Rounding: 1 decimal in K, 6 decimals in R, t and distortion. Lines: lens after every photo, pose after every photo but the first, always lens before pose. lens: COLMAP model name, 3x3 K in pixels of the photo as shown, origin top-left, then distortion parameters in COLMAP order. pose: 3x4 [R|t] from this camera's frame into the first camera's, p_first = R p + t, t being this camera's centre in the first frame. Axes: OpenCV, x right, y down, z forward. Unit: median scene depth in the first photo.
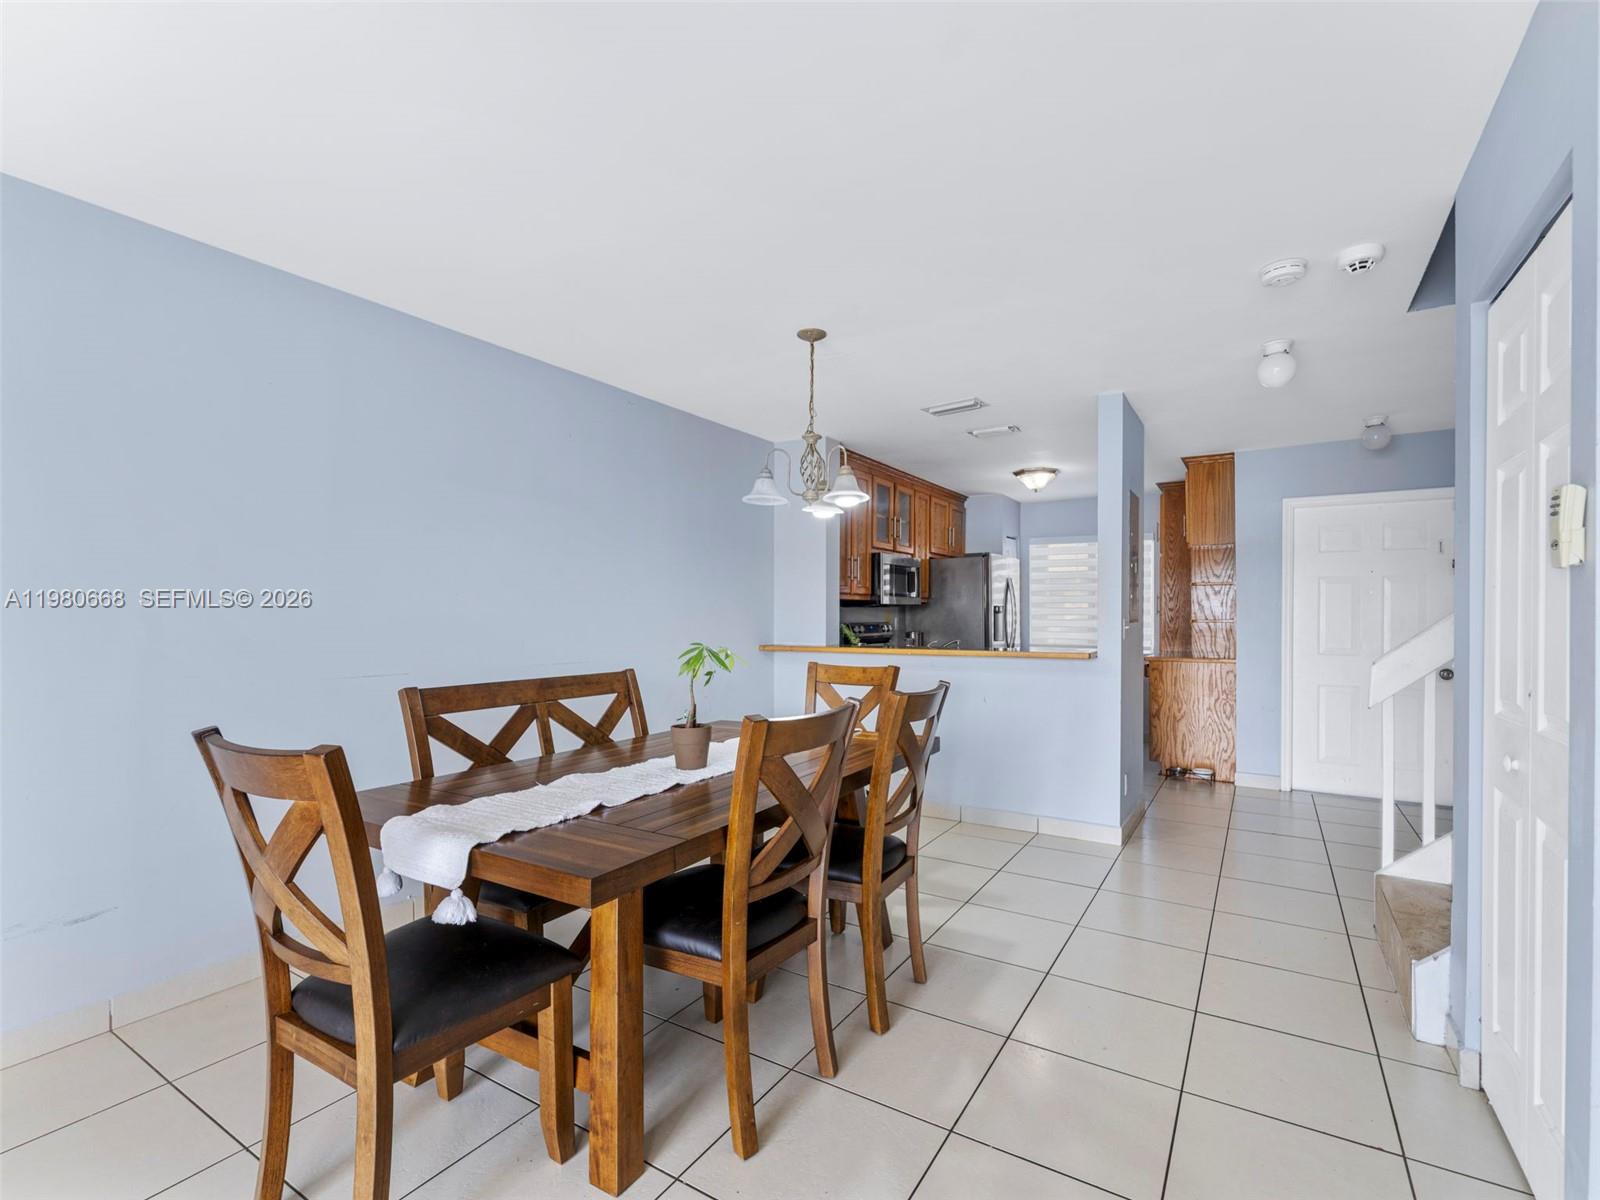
lens RADIAL K [[746.6, 0, 808.5], [0, 746.6, 615.5], [0, 0, 1]] dist [-0.002958, -0.001002]
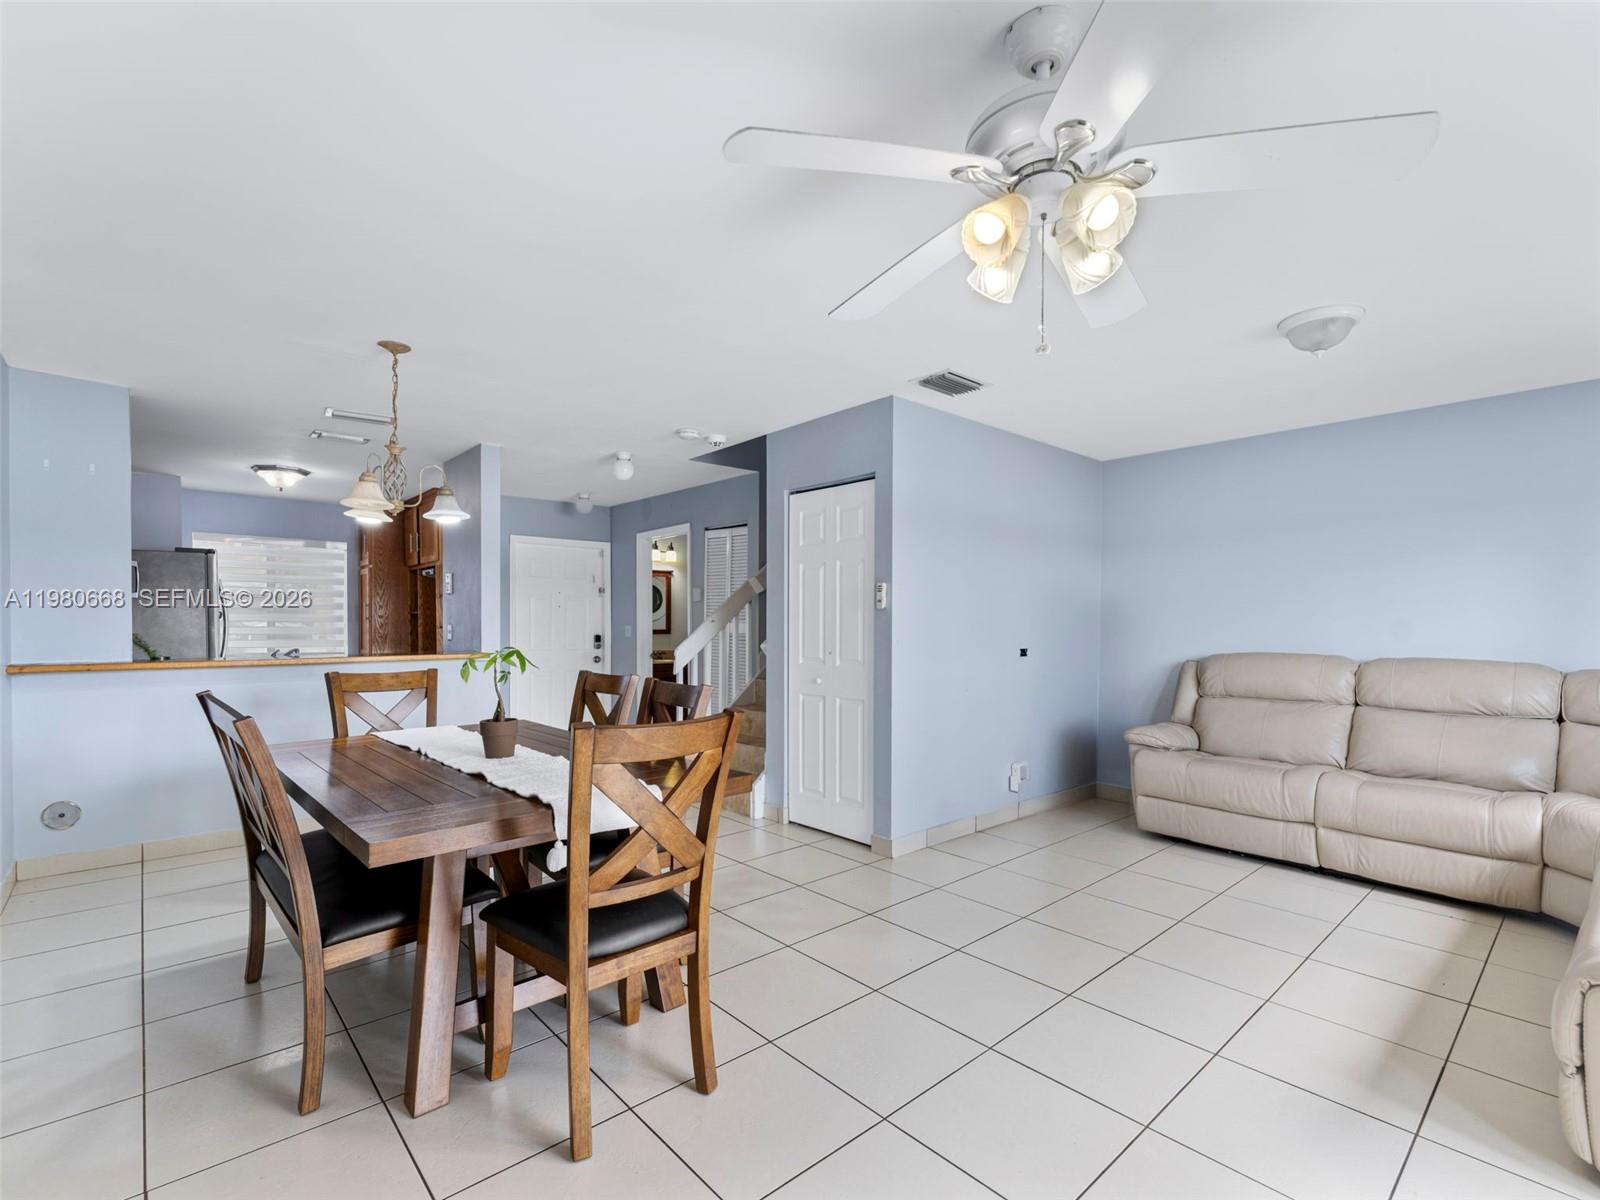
lens RADIAL K [[746.6, 0, 821.5], [0, 746.6, 629.7], [0, 0, 1]] dist [-0.002958, -0.001002]
pose [[0.266039, -0.009422, 0.963916, -0.617102], [-0.002678, 0.999941, 0.010513, -0.002506], [-0.963958, -0.005378, 0.265999, 0.121814]]
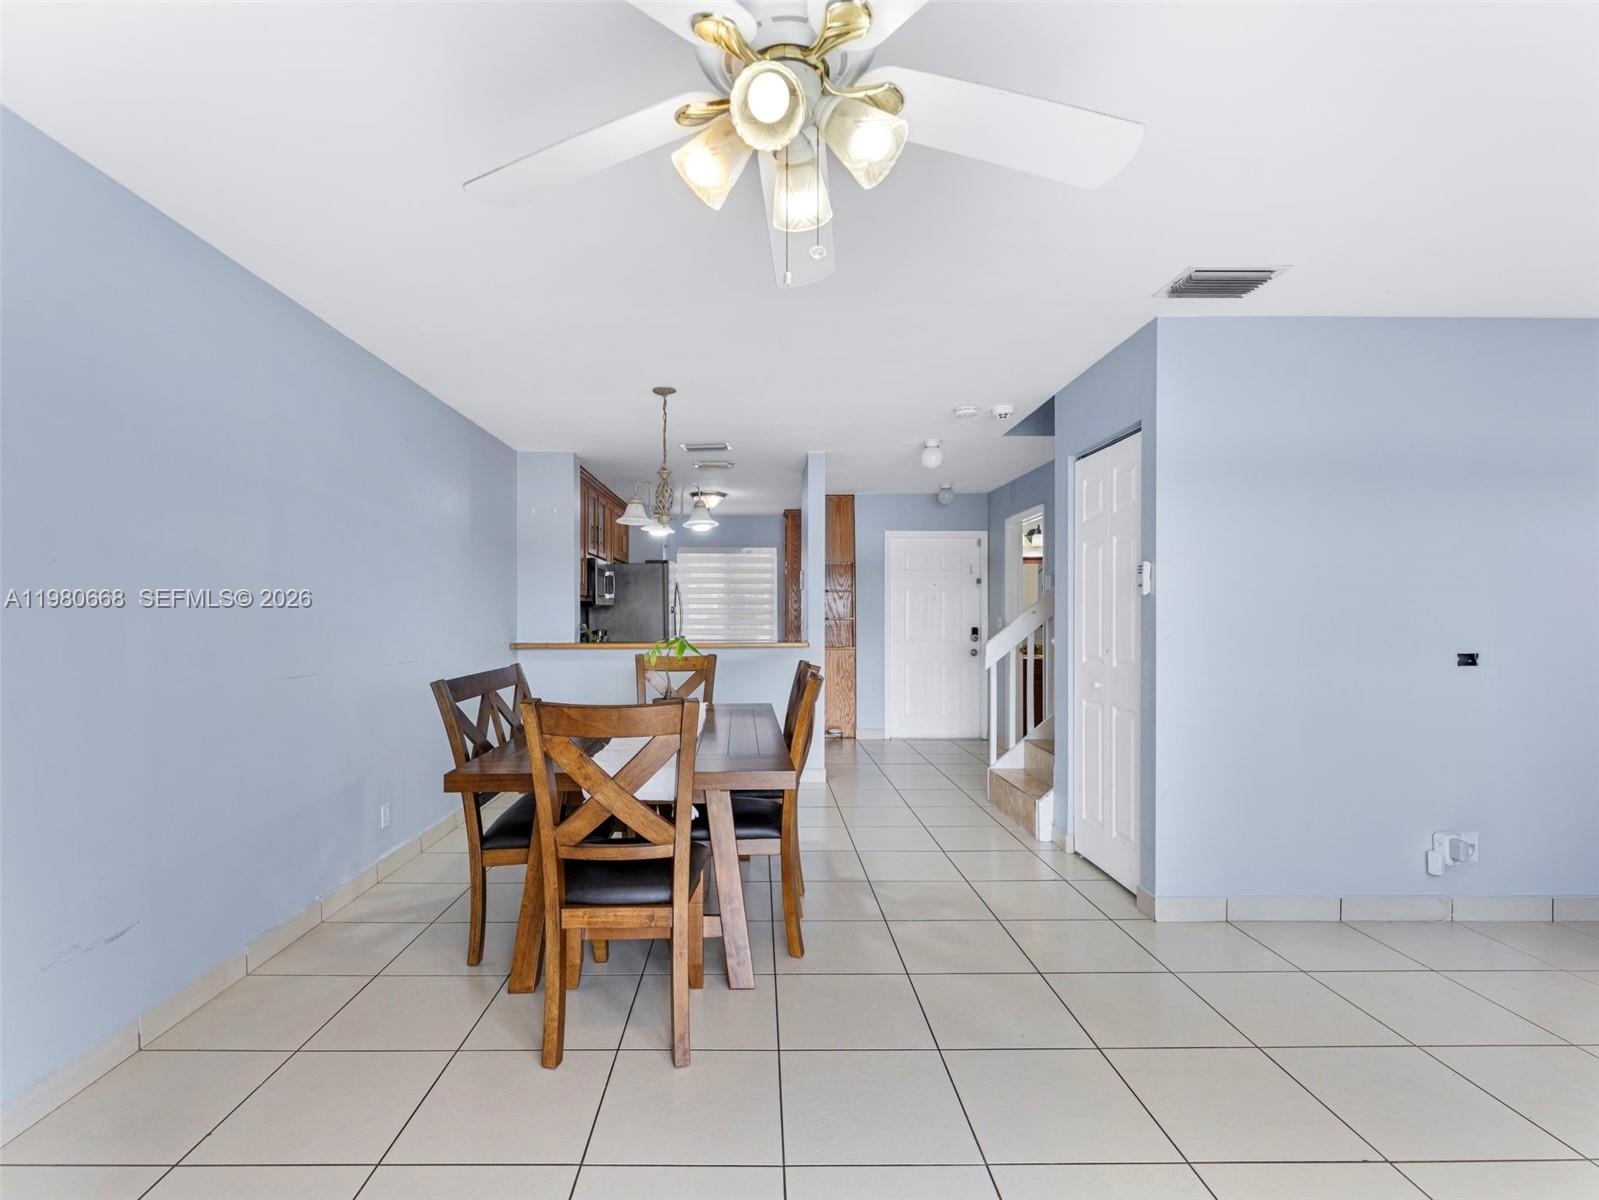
lens RADIAL K [[776.1, 0, 758.1], [0, 776.1, 616.1], [0, 0, 1]] dist [-0.008873, 0.000855]
pose [[0.850076, -0.003711, 0.526647, -0.409234], [0.002505, 0.999992, 0.003003, -0.002289], [-0.526655, -0.001234, 0.850078, -0.142982]]
